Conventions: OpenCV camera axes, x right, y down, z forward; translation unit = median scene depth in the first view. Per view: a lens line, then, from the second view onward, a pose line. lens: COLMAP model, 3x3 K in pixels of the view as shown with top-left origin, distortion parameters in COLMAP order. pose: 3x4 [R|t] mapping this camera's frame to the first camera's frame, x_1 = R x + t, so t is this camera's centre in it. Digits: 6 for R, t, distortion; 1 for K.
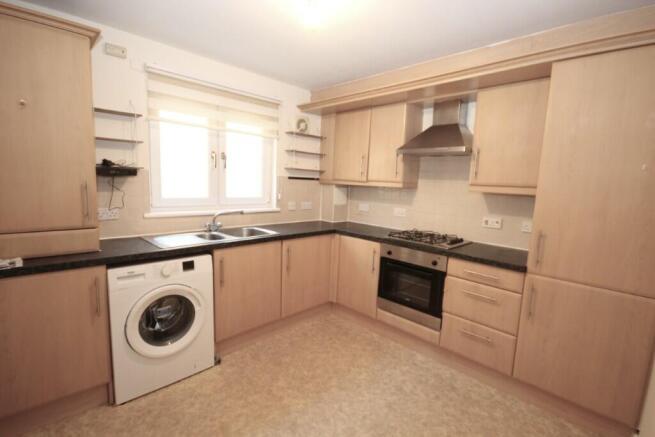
lens RADIAL K [[302.6, 0, 334.2], [0, 302.6, 218.5], [0, 0, 1]] dist [-0.001189, -0.001101]
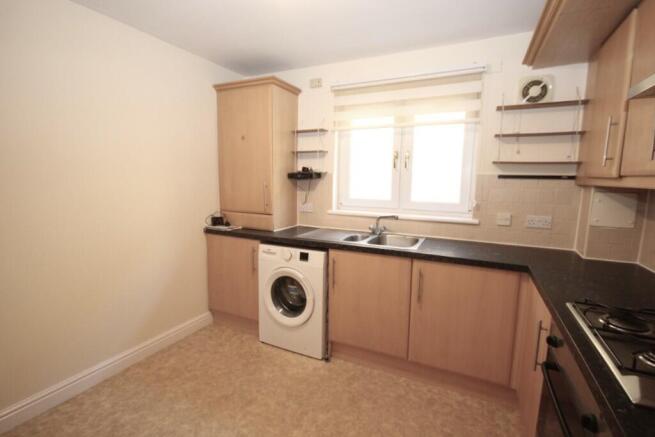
lens RADIAL K [[302.6, 0, 334.2], [0, 302.6, 218.5], [0, 0, 1]] dist [-0.001189, -0.001101]
pose [[0.322894, 0.090563, -0.942092, 0.464397], [-0.117206, 0.991575, 0.055149, -0.045907], [0.939150, 0.092612, 0.330788, 0.555769]]
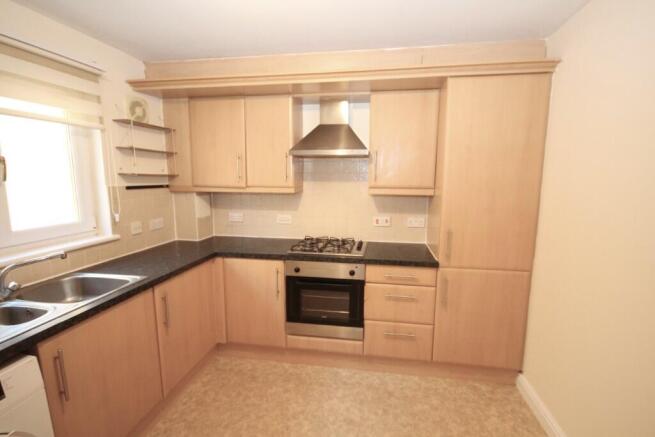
lens RADIAL K [[302.6, 0, 334.2], [0, 302.6, 218.5], [0, 0, 1]] dist [-0.001189, -0.001101]
pose [[0.814185, -0.120596, 0.567943, -0.206570], [0.101450, 0.992692, 0.065352, -0.079912], [-0.571674, 0.004409, 0.820469, 0.224559]]
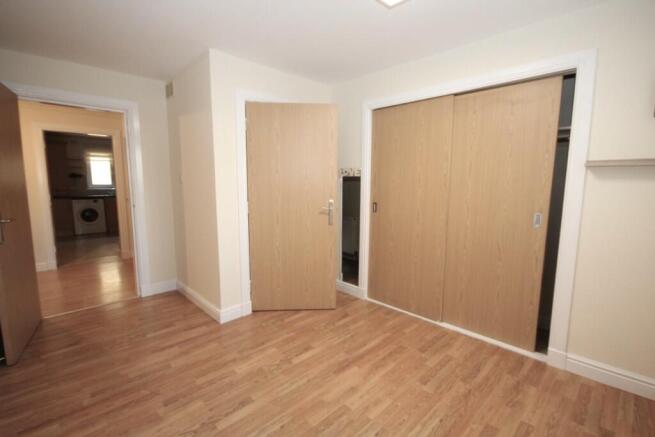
lens RADIAL K [[302.6, 0, 334.2], [0, 302.6, 218.5], [0, 0, 1]] dist [-0.001189, -0.001101]
pose [[0.999329, -0.036598, 0.001701, 1.809592], [0.036589, 0.999318, 0.005006, 0.345666], [-0.001883, -0.004940, 0.999986, -2.011686]]
